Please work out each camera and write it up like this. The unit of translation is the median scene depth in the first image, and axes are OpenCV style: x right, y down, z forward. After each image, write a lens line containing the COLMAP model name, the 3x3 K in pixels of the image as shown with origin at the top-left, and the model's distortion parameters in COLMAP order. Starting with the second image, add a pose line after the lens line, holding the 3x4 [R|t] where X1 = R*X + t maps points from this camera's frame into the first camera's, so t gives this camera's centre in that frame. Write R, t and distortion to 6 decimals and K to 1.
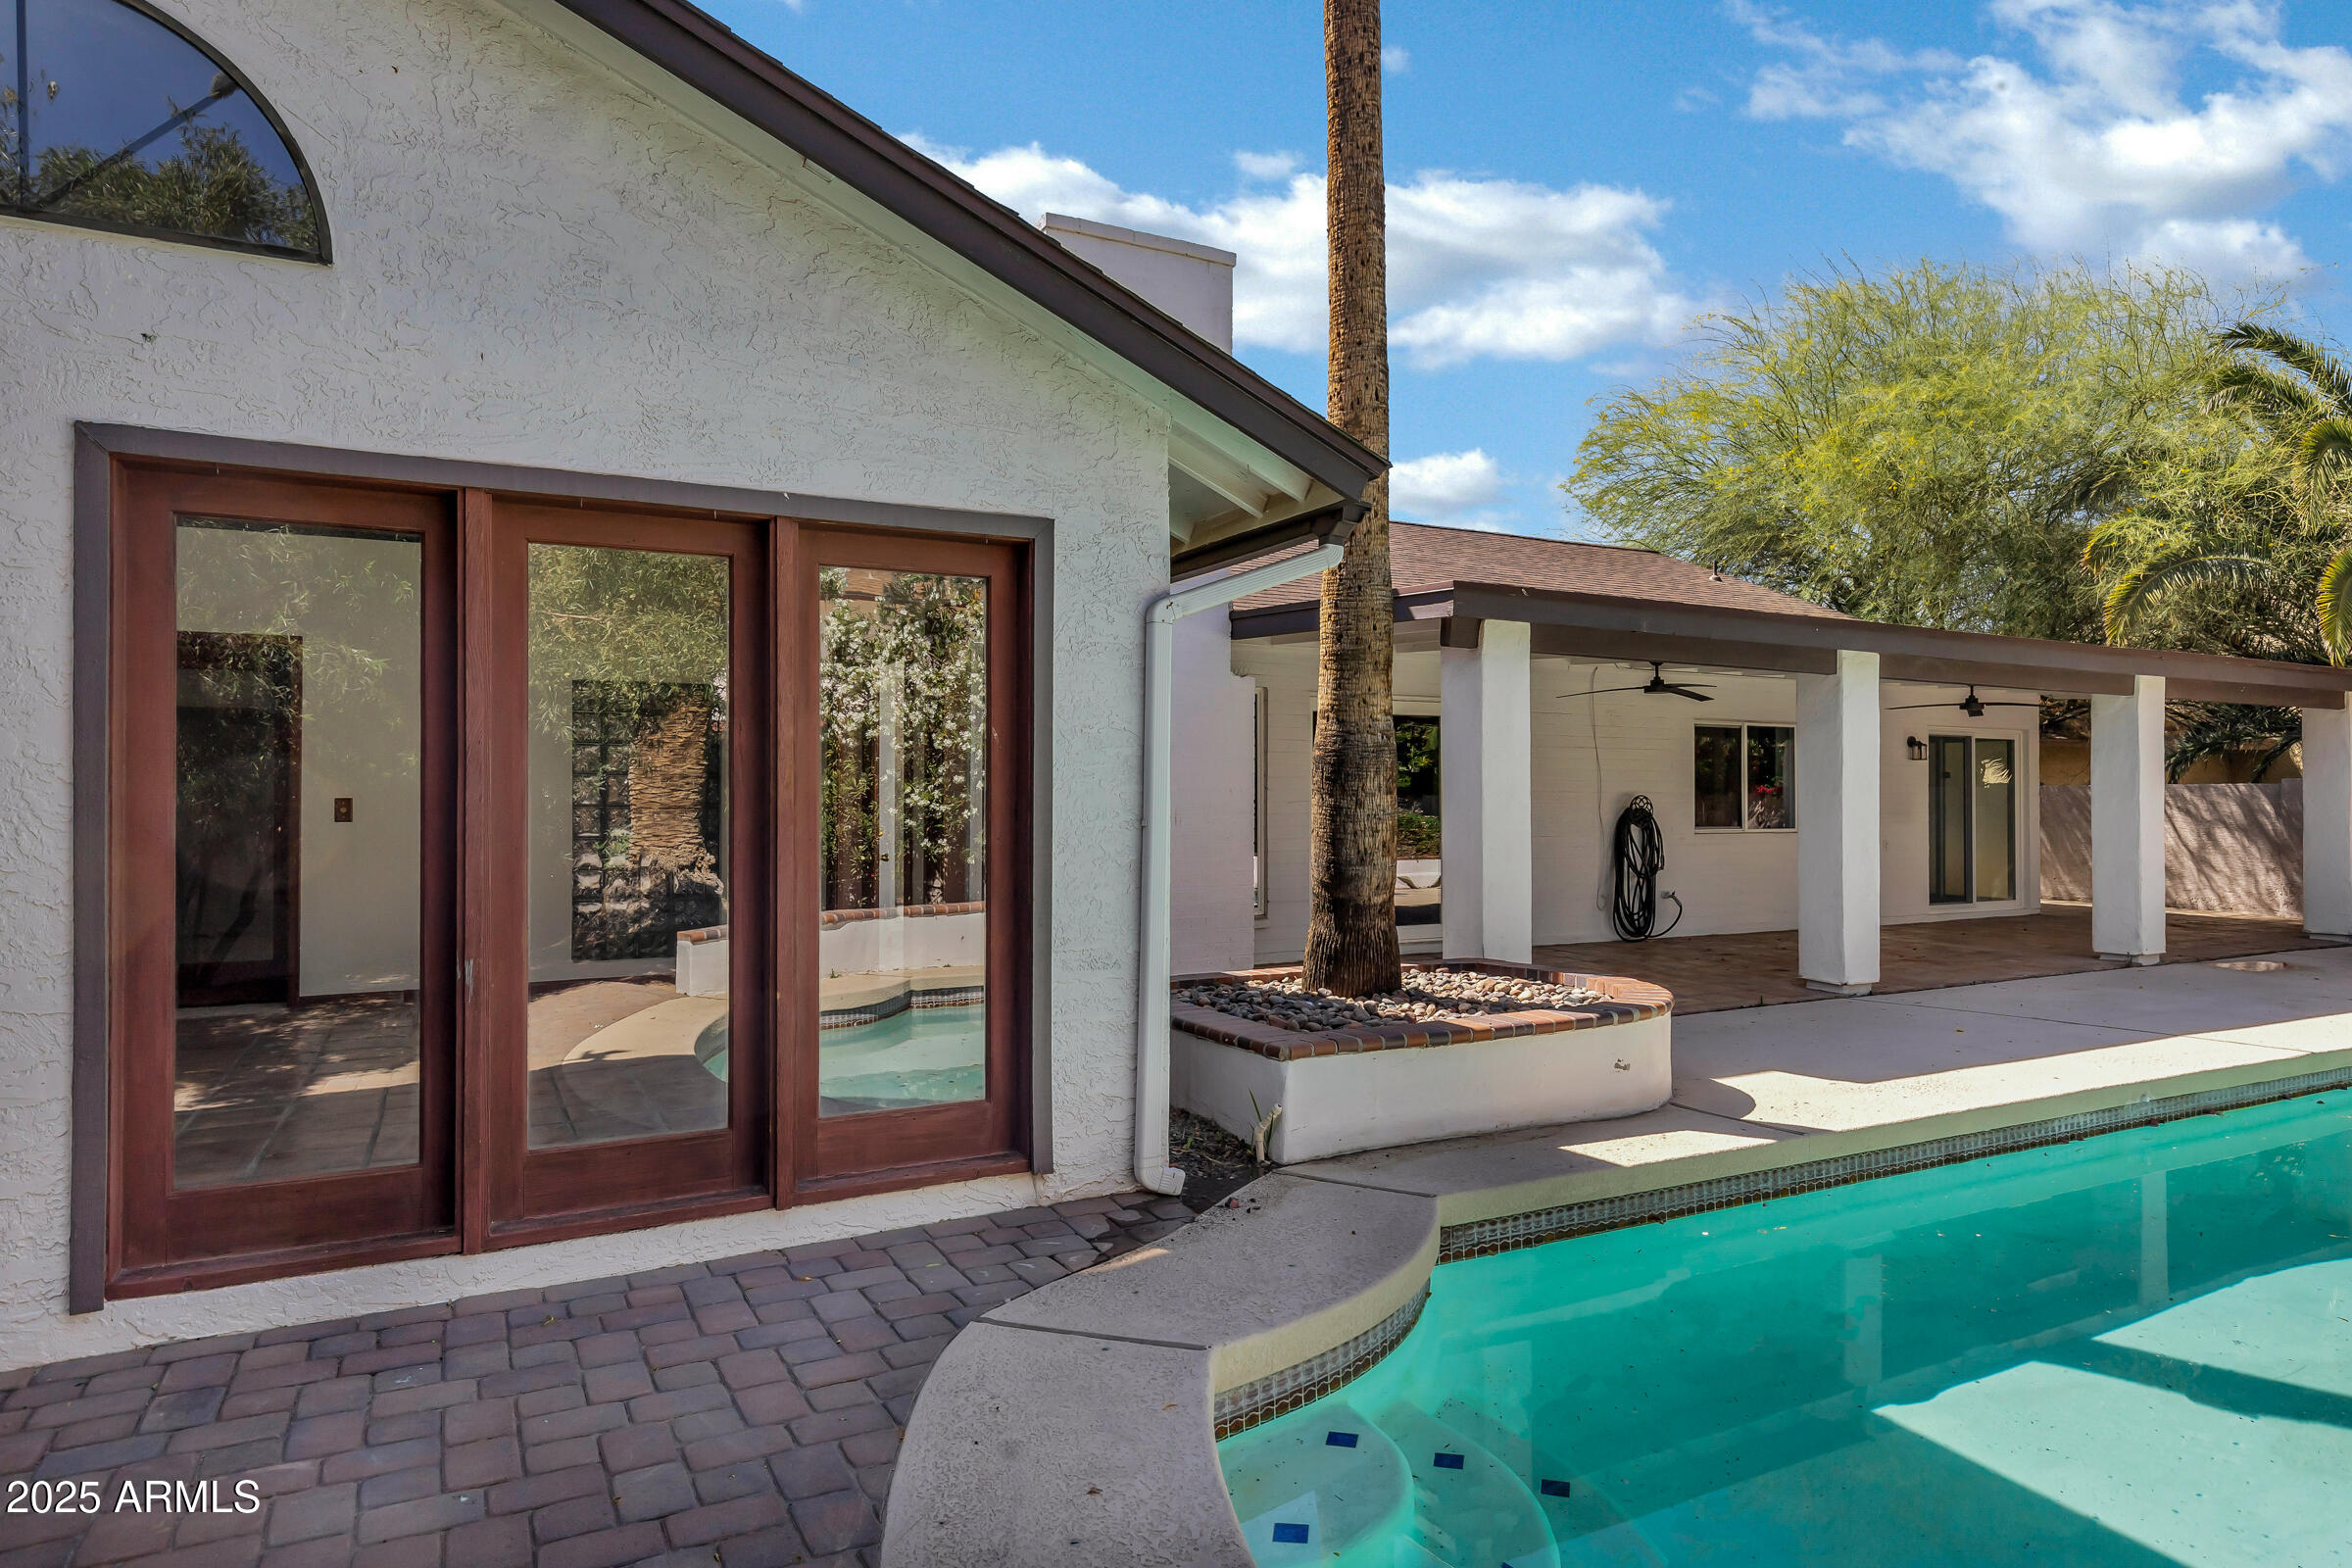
lens RADIAL K [[1395.3, 0, 1187.7], [0, 1395.3, 773.7], [0, 0, 1]] dist [0.009286, 0.000542]
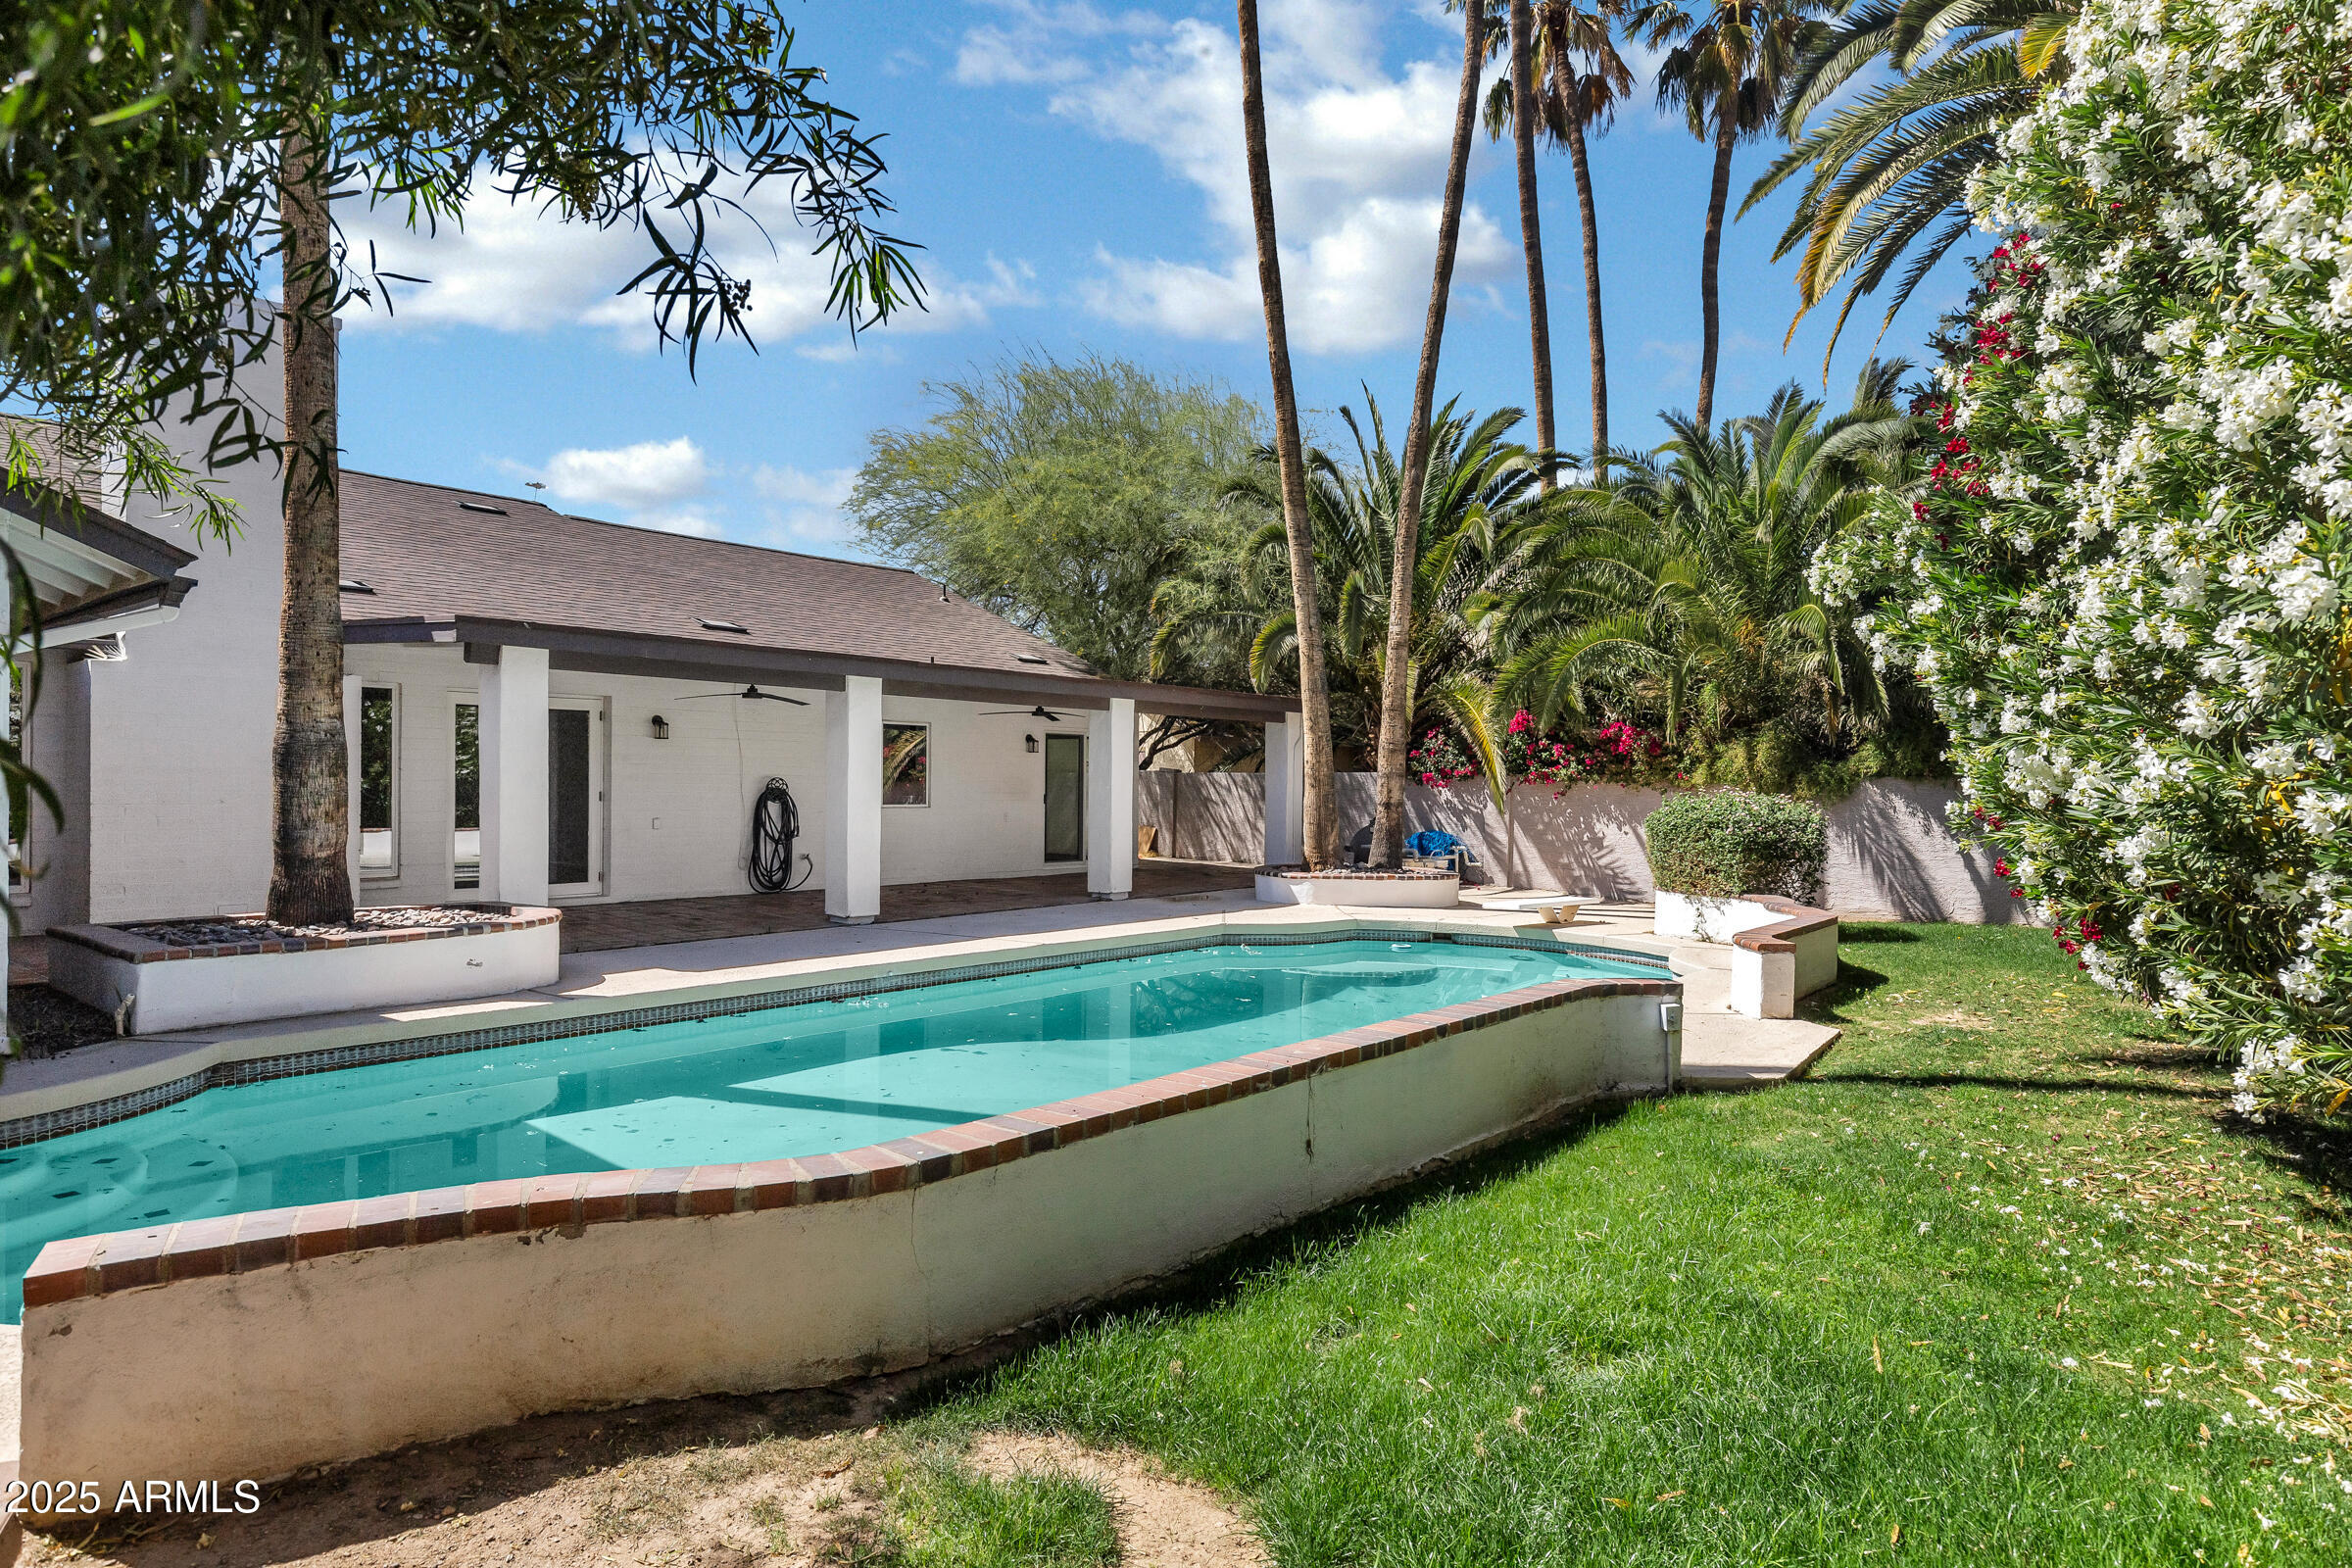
lens RADIAL K [[1395.3, 0, 1281.5], [0, 1395.3, 774.0], [0, 0, 1]] dist [0.009286, 0.000542]
pose [[0.922825, 0.011926, 0.385035, 0.403159], [-0.018680, 0.999730, 0.013806, -0.020799], [-0.384767, -0.019933, 0.922799, -0.526790]]
